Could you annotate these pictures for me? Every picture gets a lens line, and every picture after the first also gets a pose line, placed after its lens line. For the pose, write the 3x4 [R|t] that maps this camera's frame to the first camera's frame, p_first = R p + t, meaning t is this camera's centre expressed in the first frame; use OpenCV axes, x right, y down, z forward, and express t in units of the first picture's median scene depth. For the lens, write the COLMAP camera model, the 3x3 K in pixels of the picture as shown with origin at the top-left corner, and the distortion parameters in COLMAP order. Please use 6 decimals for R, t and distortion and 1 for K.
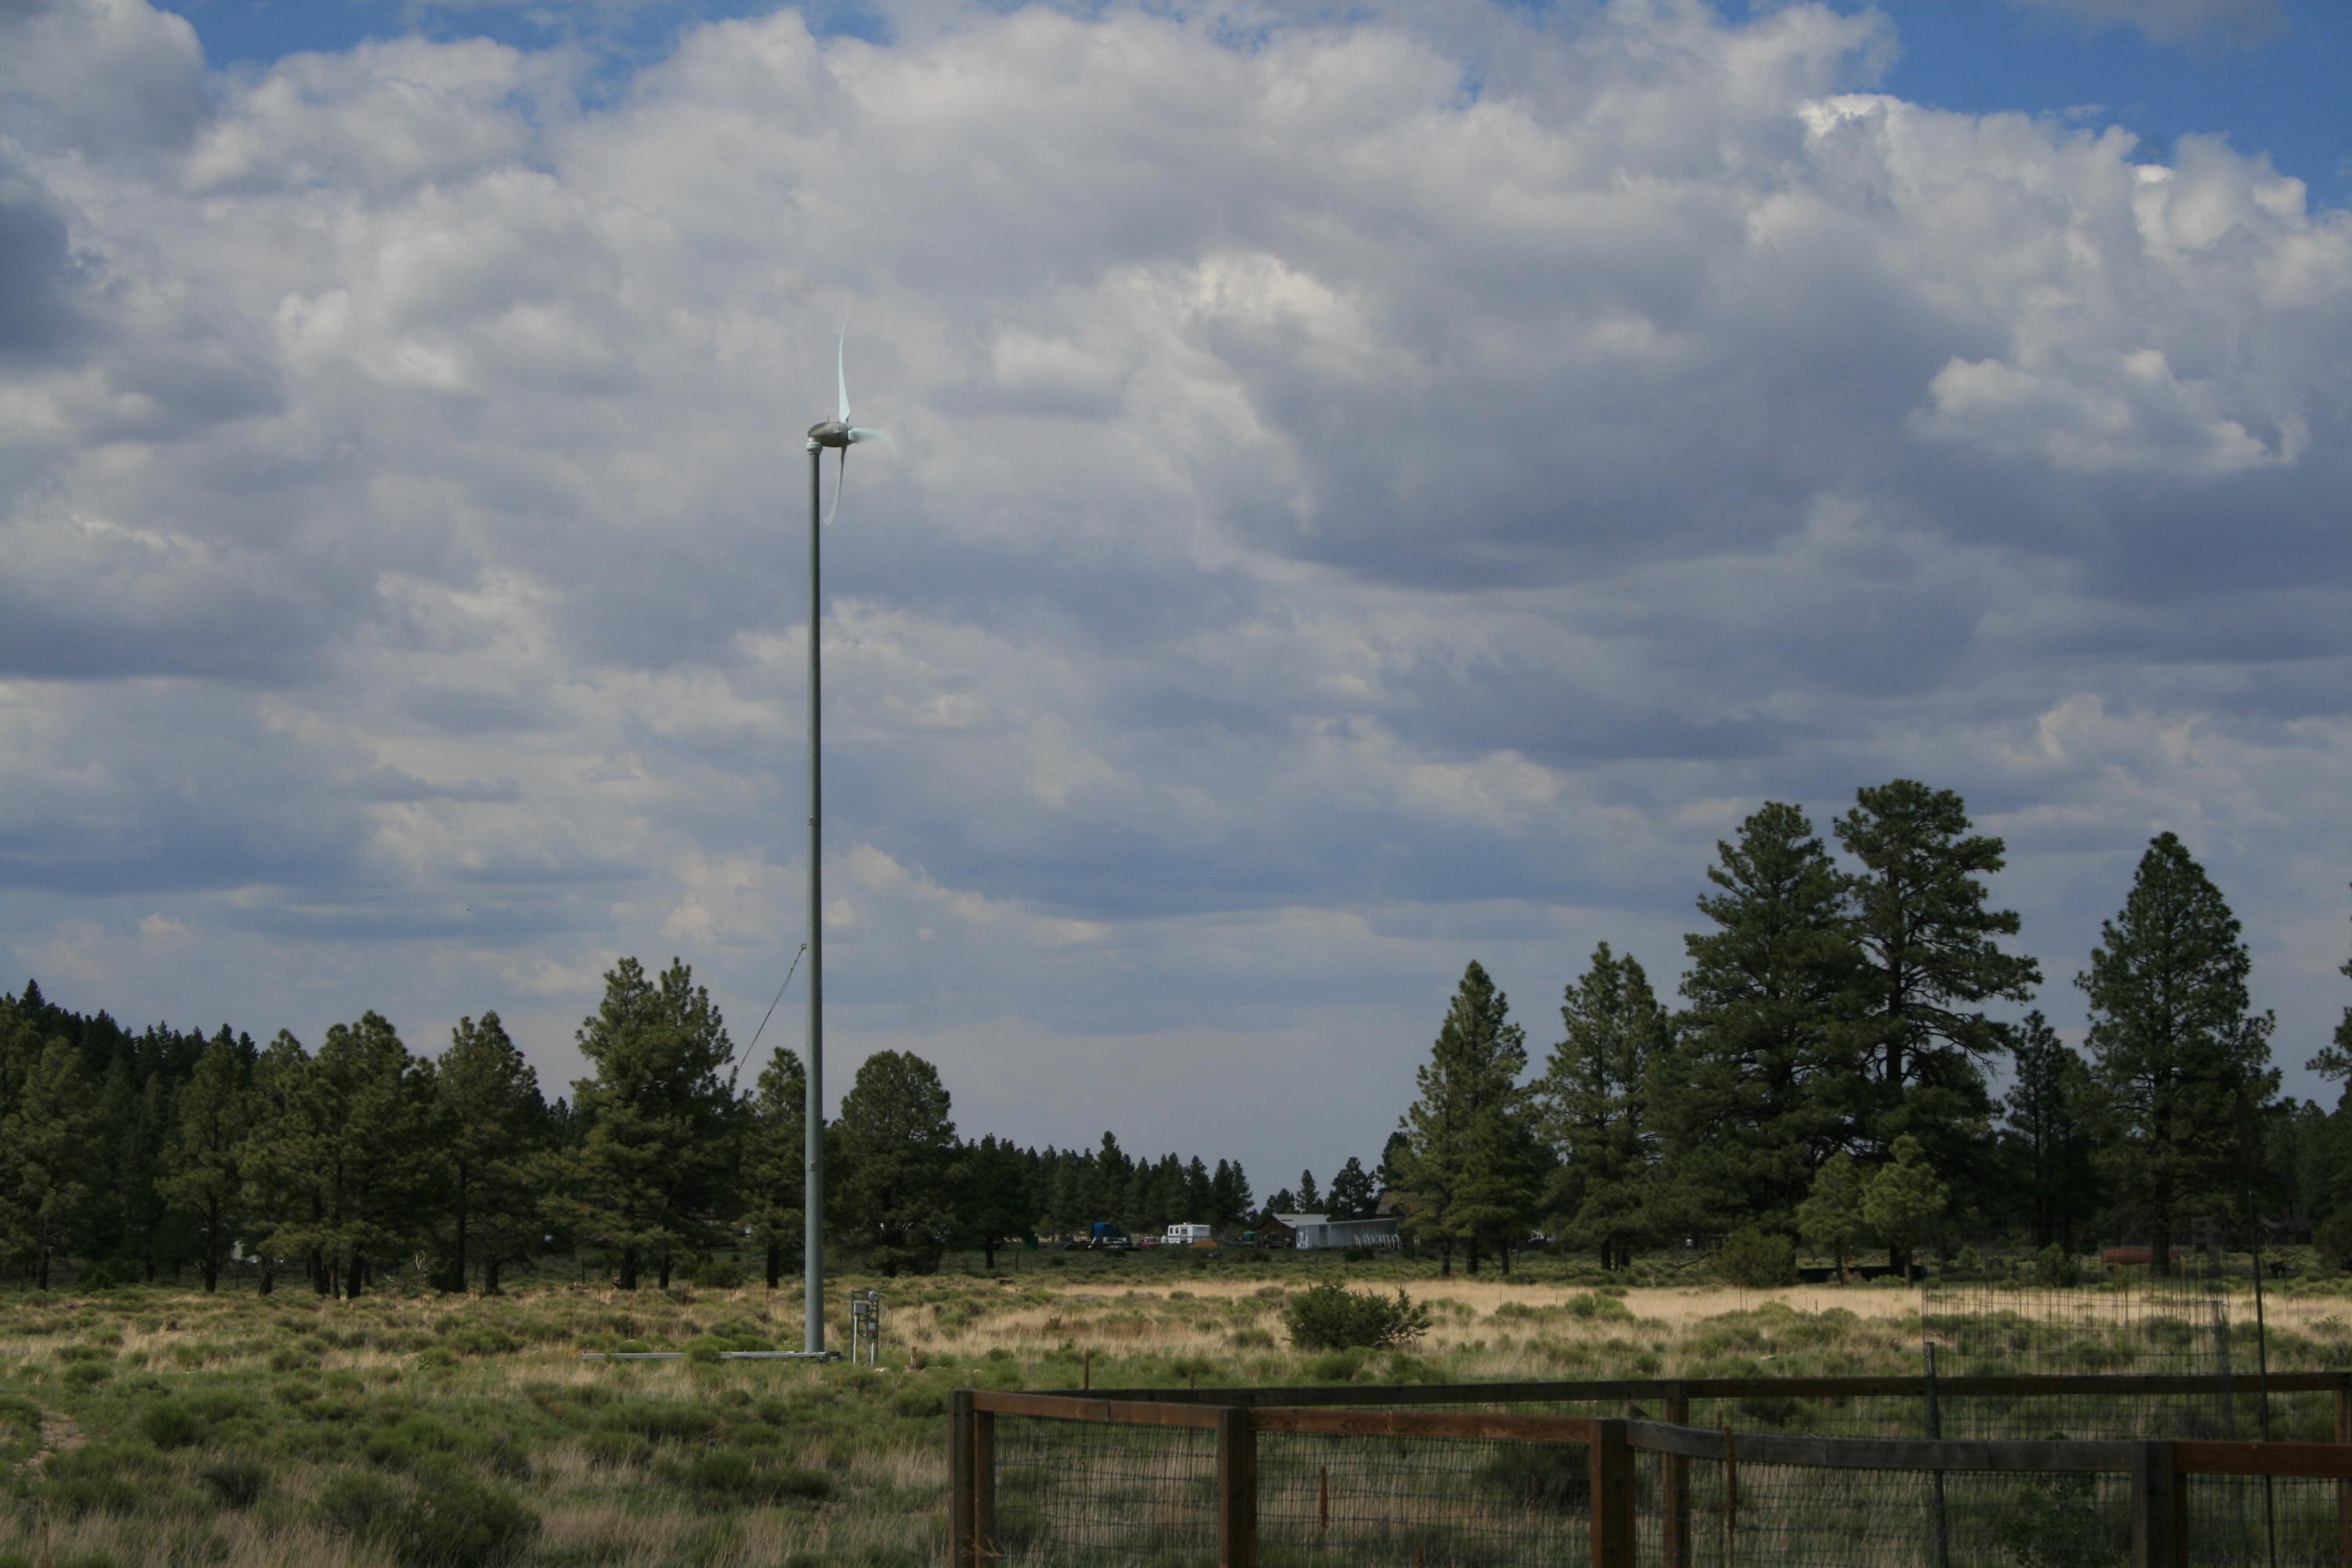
lens RADIAL K [[5839.7, 0, 1126.9], [0, 5839.7, 734.9], [0, 0, 1]] dist [0.101110, -0.130885]
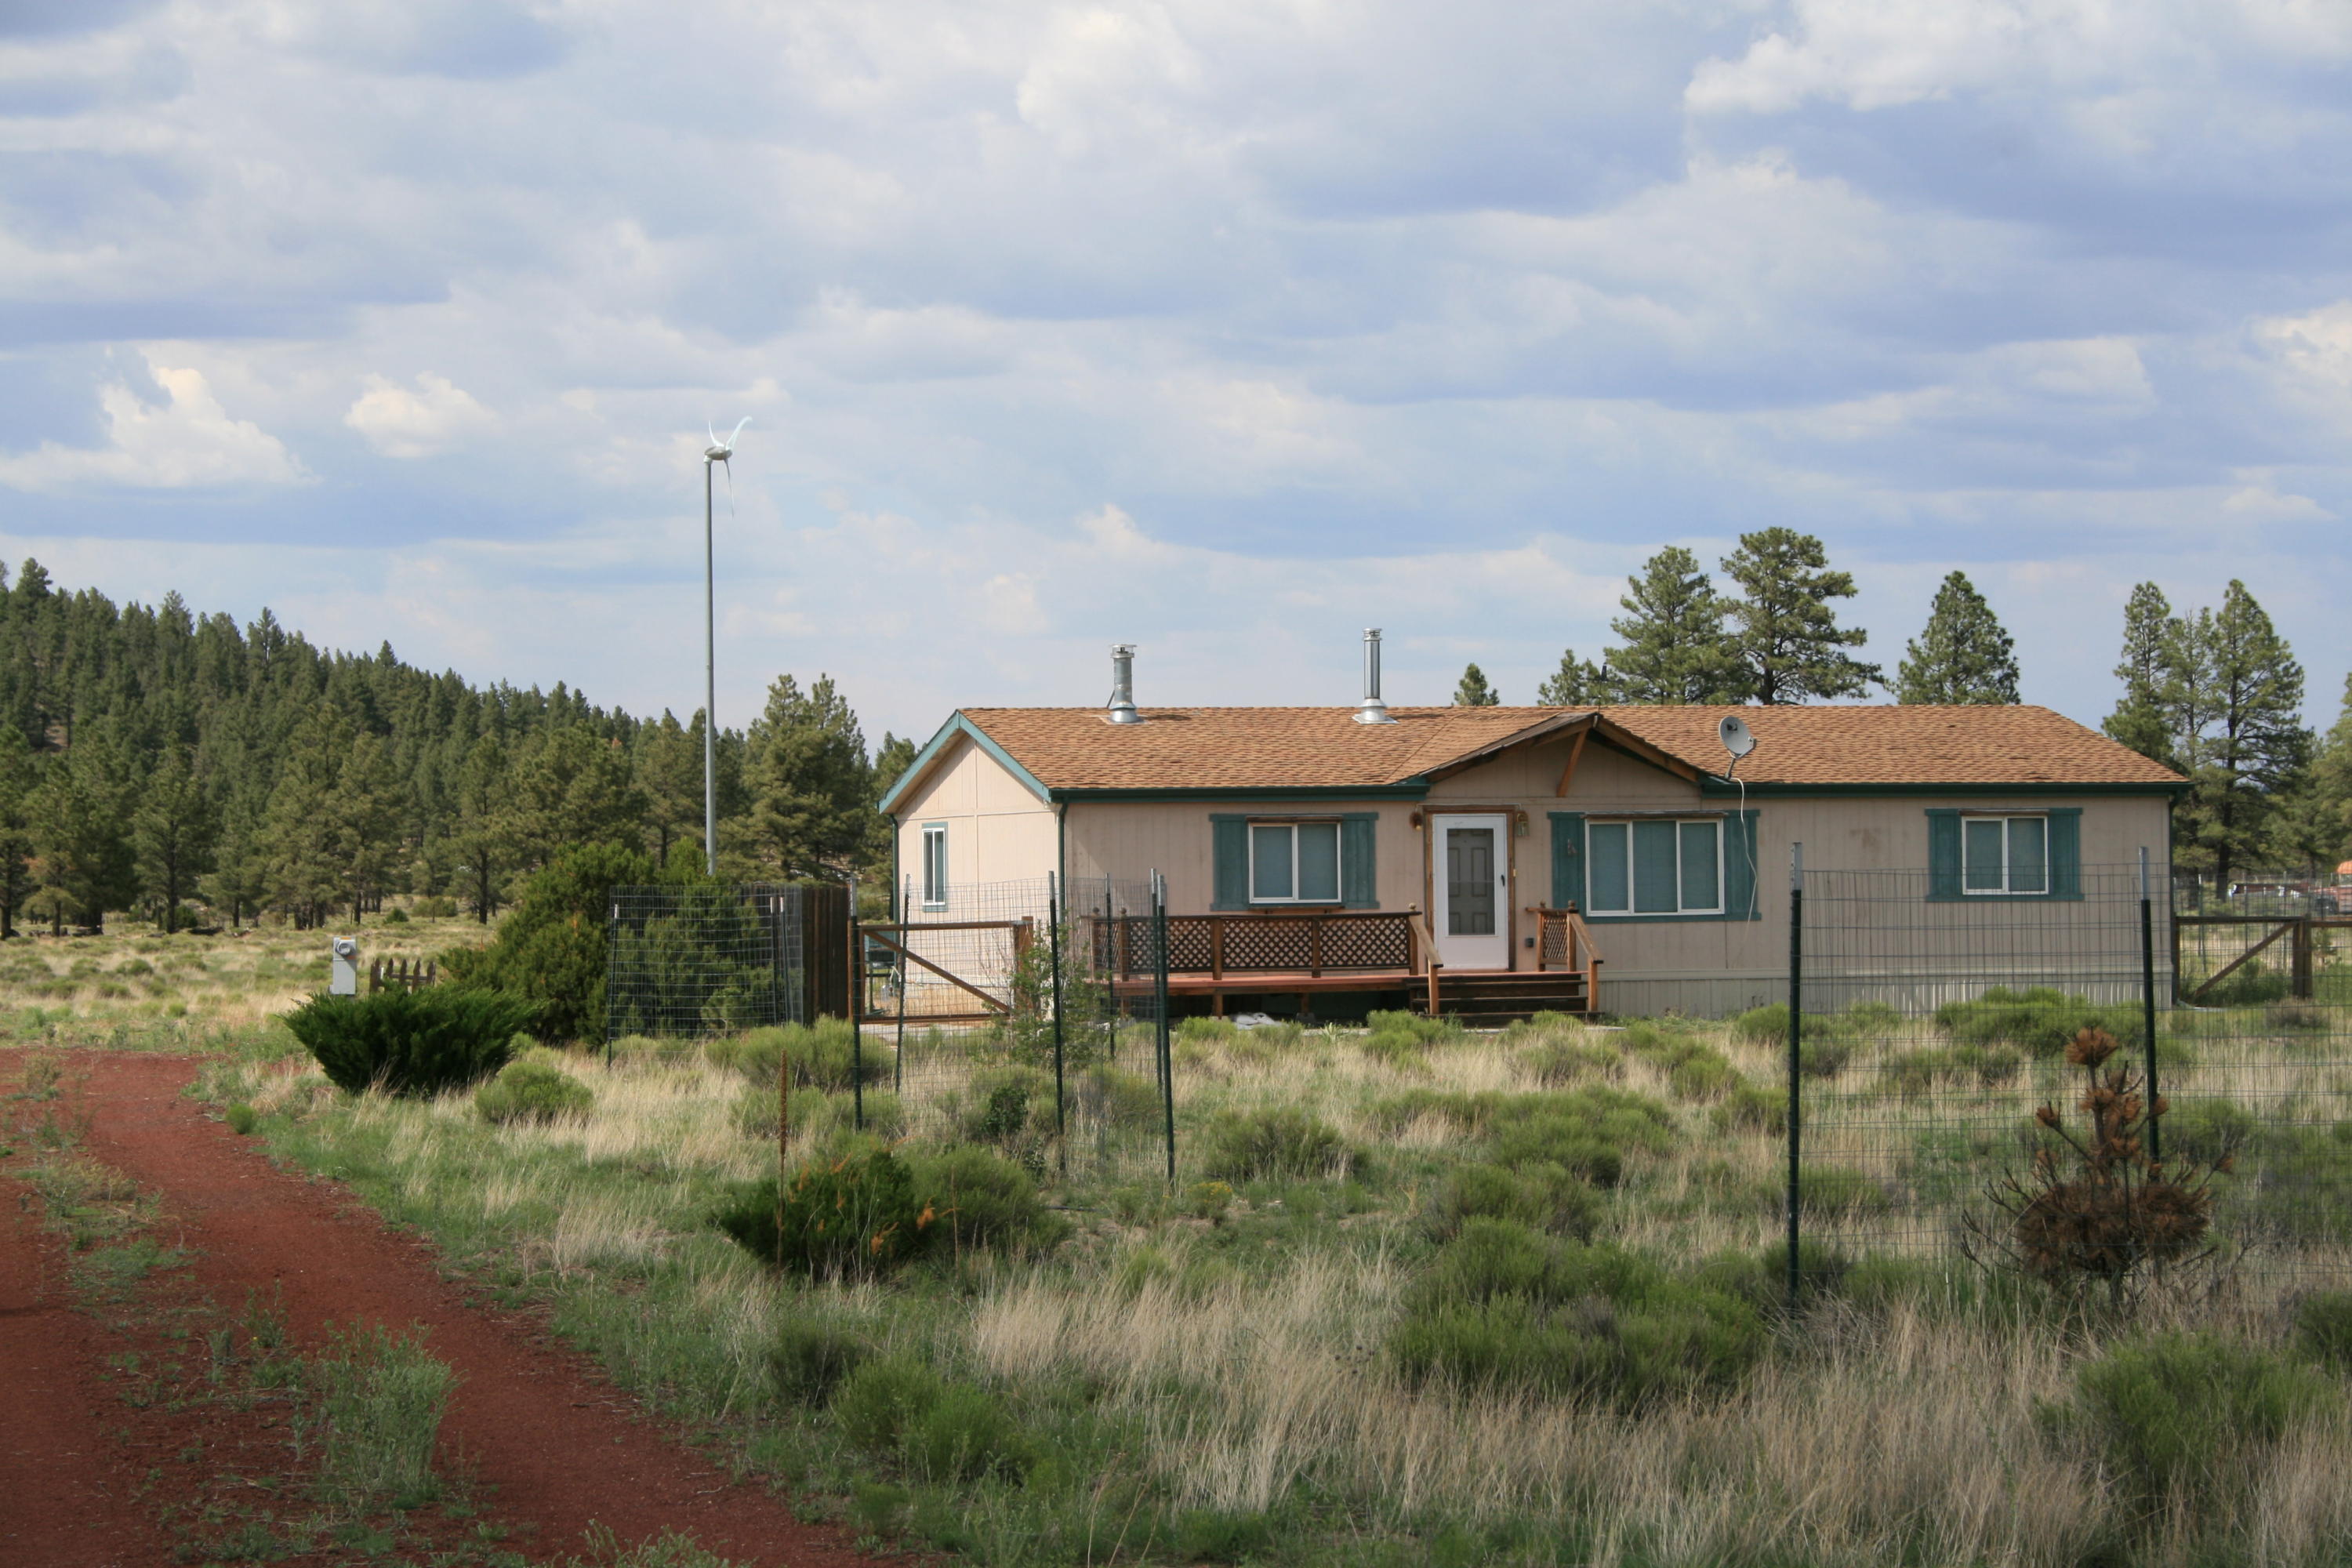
lens RADIAL K [[5839.7, 0, 1126.9], [0, 5839.7, 734.9], [0, 0, 1]] dist [0.101110, -0.130885]
pose [[0.998070, -0.004082, -0.061970, 0.073614], [0.007948, 0.998027, 0.062274, -0.029787], [0.061594, -0.062646, 0.996133, -0.315302]]
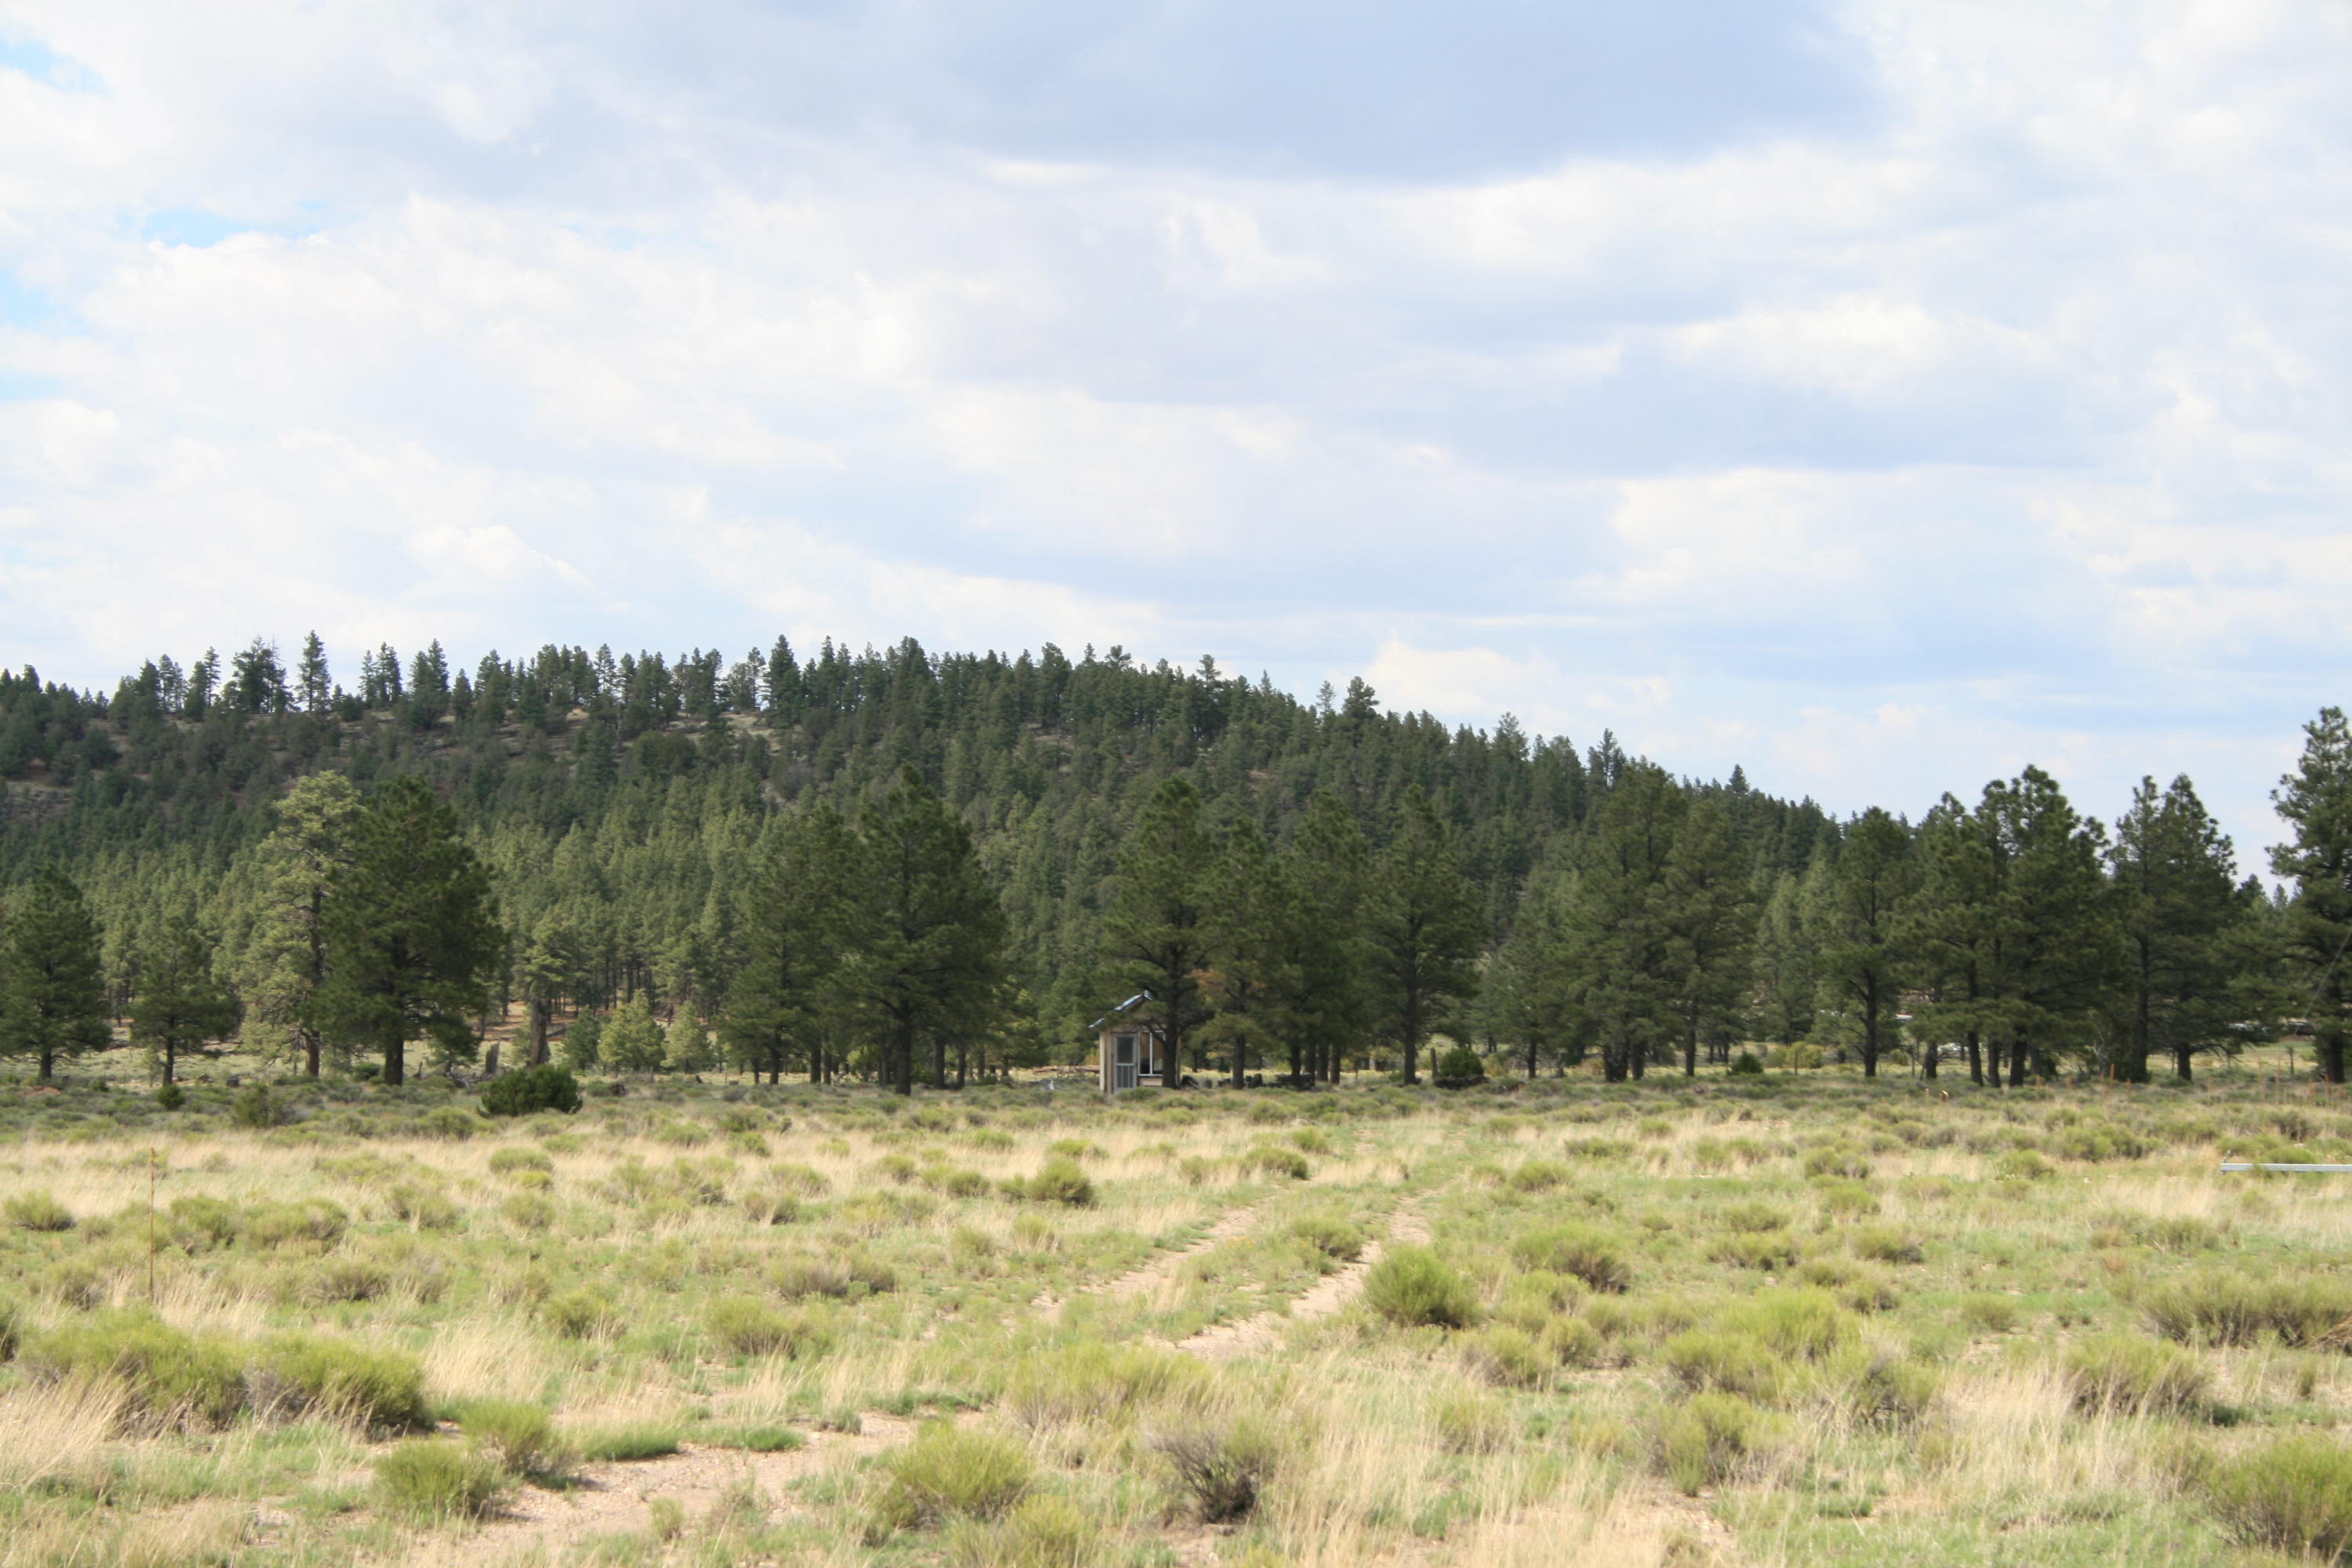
lens RADIAL K [[5839.7, 0, 1126.9], [0, 5839.7, 734.9], [0, 0, 1]] dist [0.101110, -0.130885]
pose [[0.957624, -0.006684, -0.287945, -0.004422], [0.016931, 0.999308, 0.033109, 0.009649], [0.287524, -0.036581, 0.957075, 0.098693]]
